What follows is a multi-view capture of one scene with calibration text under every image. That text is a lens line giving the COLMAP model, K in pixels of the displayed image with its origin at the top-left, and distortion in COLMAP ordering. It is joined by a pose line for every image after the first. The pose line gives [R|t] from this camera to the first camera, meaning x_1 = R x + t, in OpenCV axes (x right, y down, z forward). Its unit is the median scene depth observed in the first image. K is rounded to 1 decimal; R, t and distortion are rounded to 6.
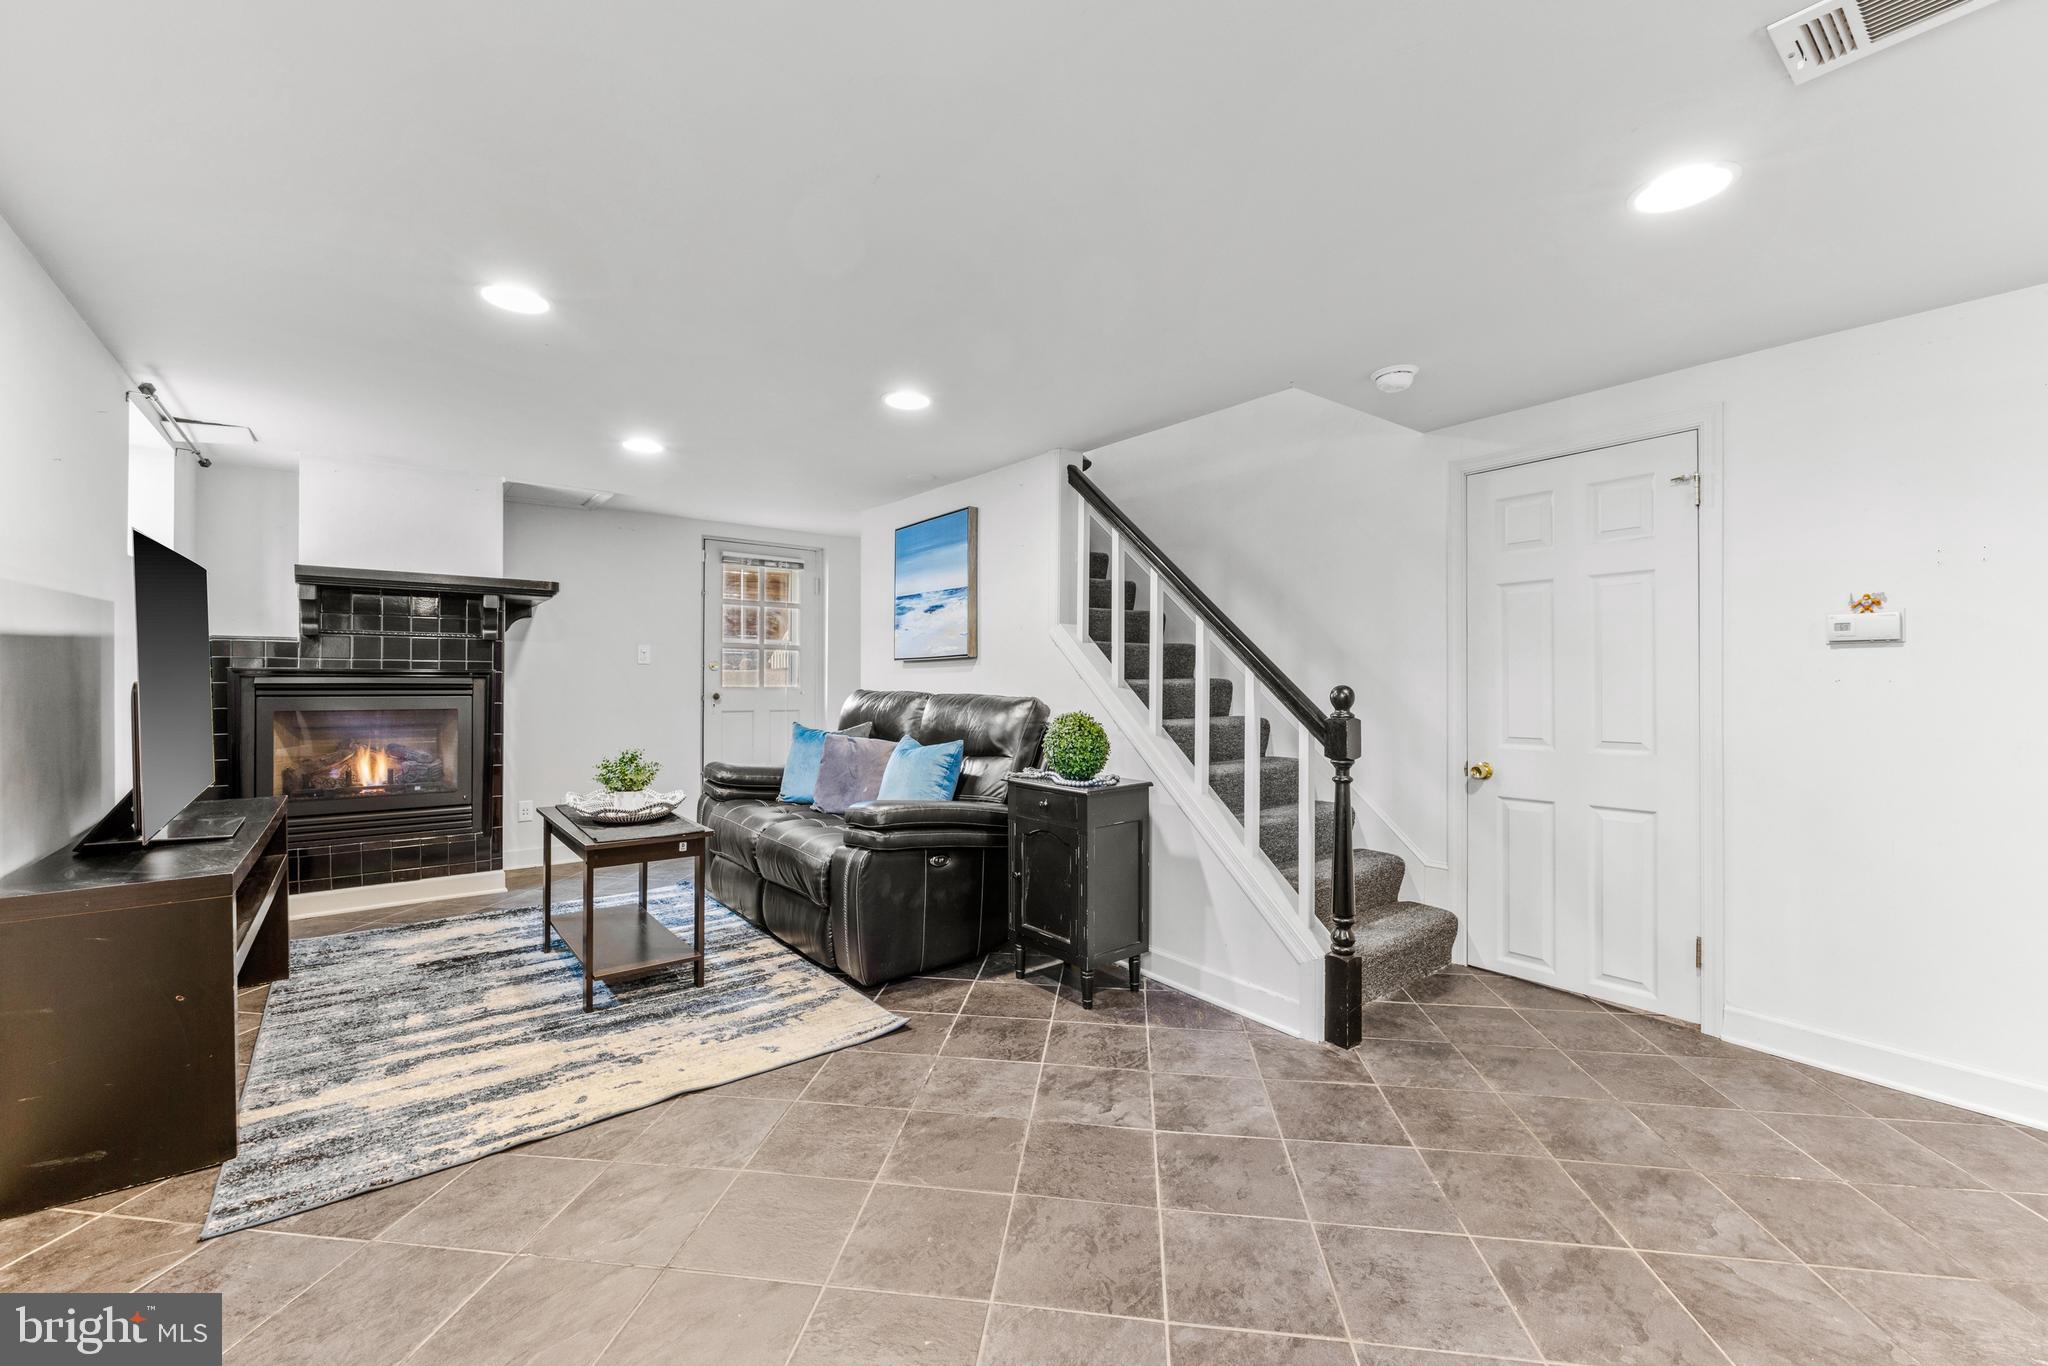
lens RADIAL K [[834.6, 0, 1020.4], [0, 834.6, 681.1], [0, 0, 1]] dist [-0.003283, 0.000000]
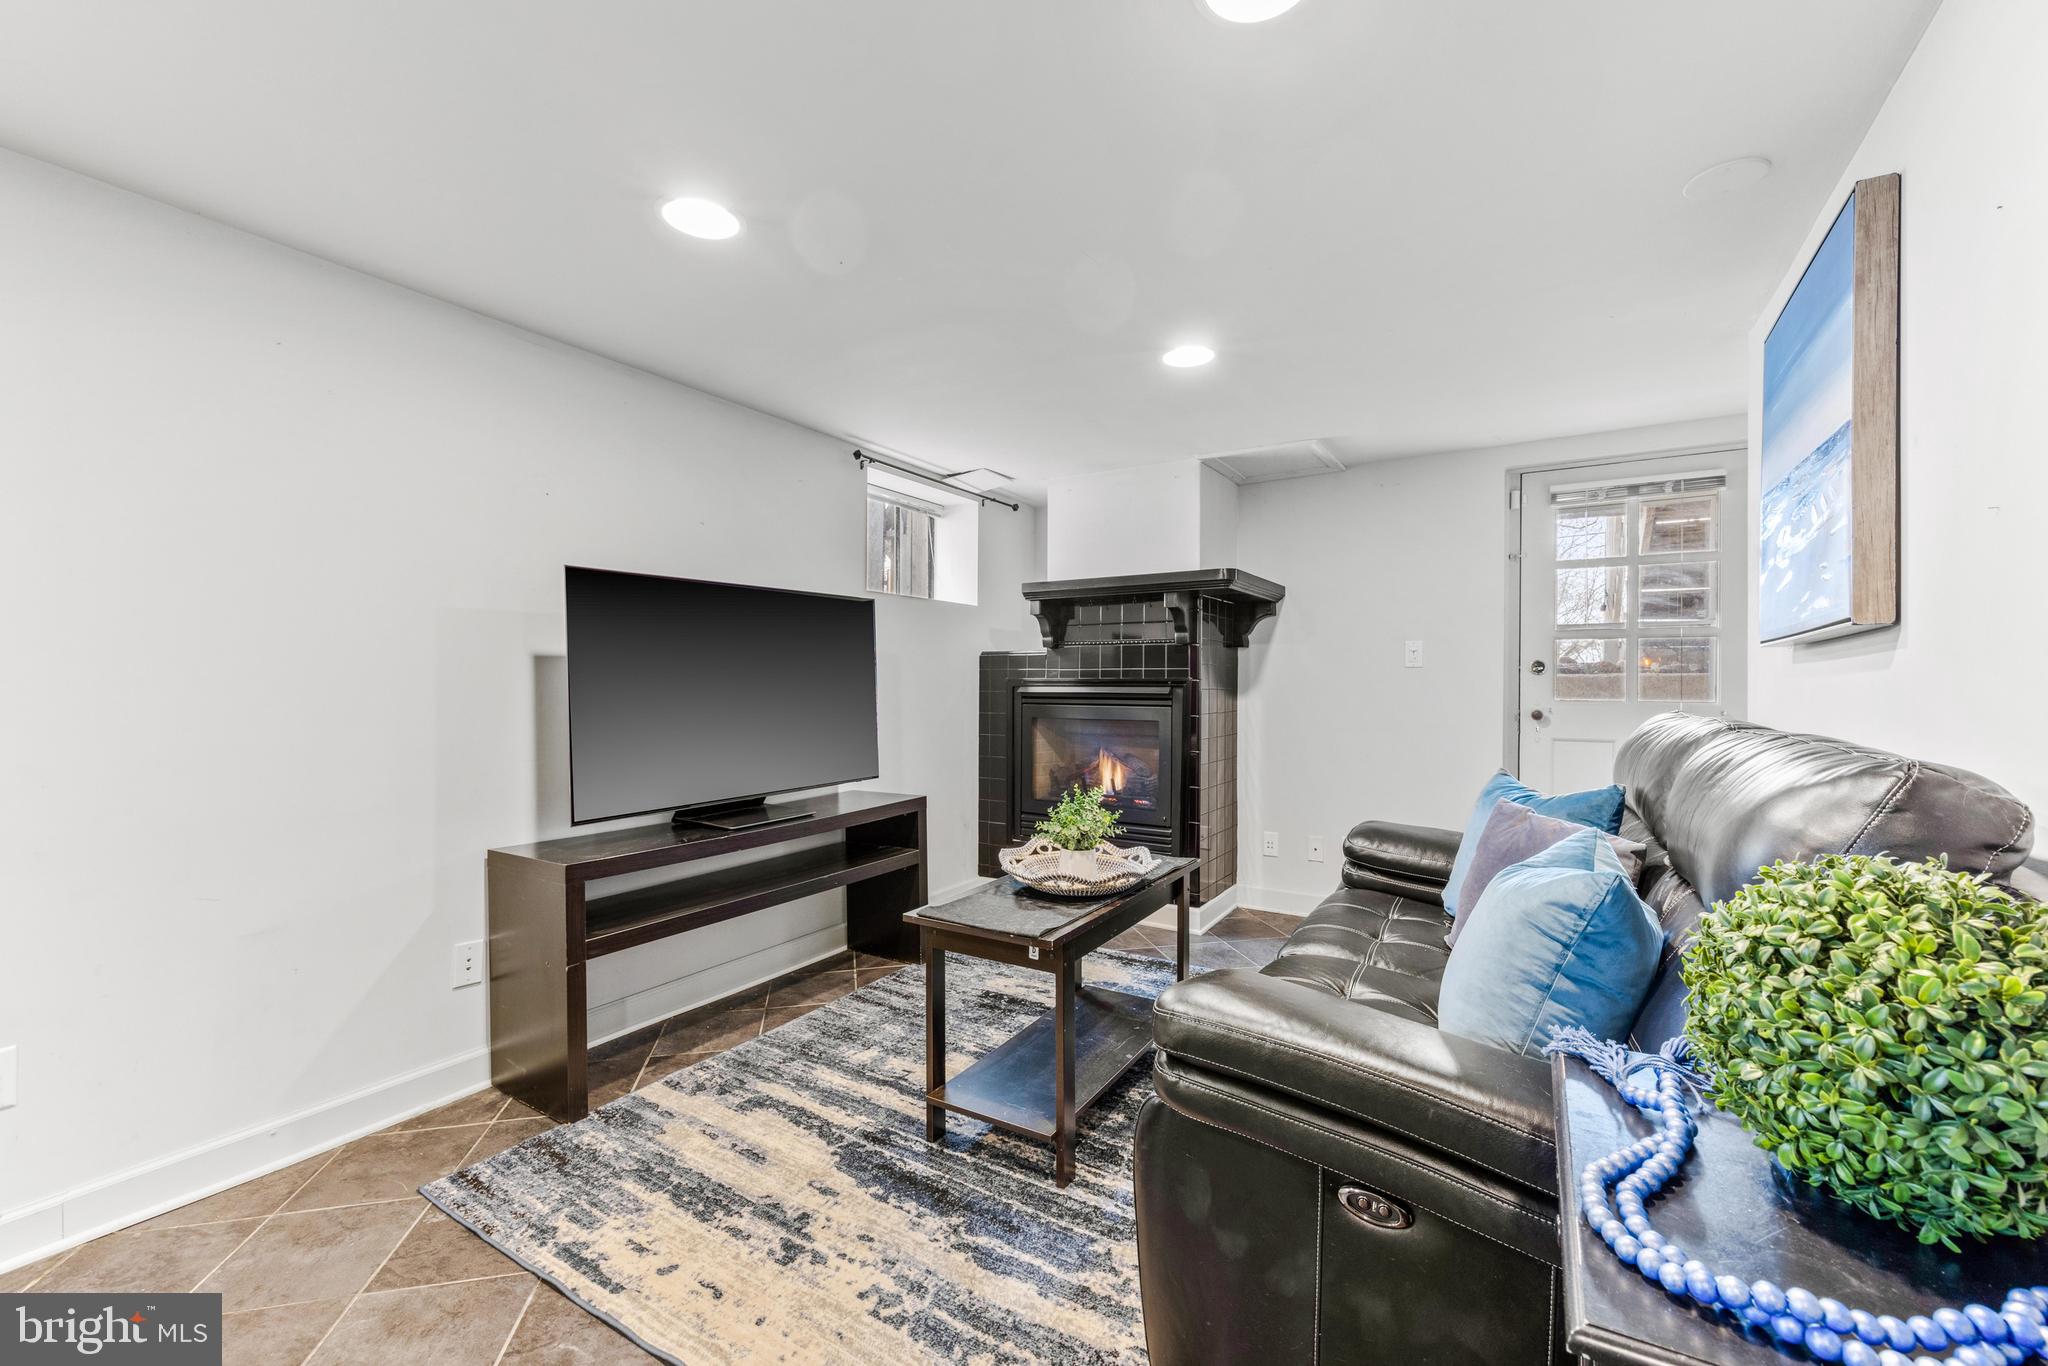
lens RADIAL K [[834.6, 0, 1024.7], [0, 834.6, 684.0], [0, 0, 1]] dist [-0.003283, 0.000000]
pose [[0.335096, -0.002469, -0.942181, 0.207108], [-0.001299, 0.999994, -0.003082, -0.005719], [0.942183, 0.002257, 0.335090, 0.823348]]
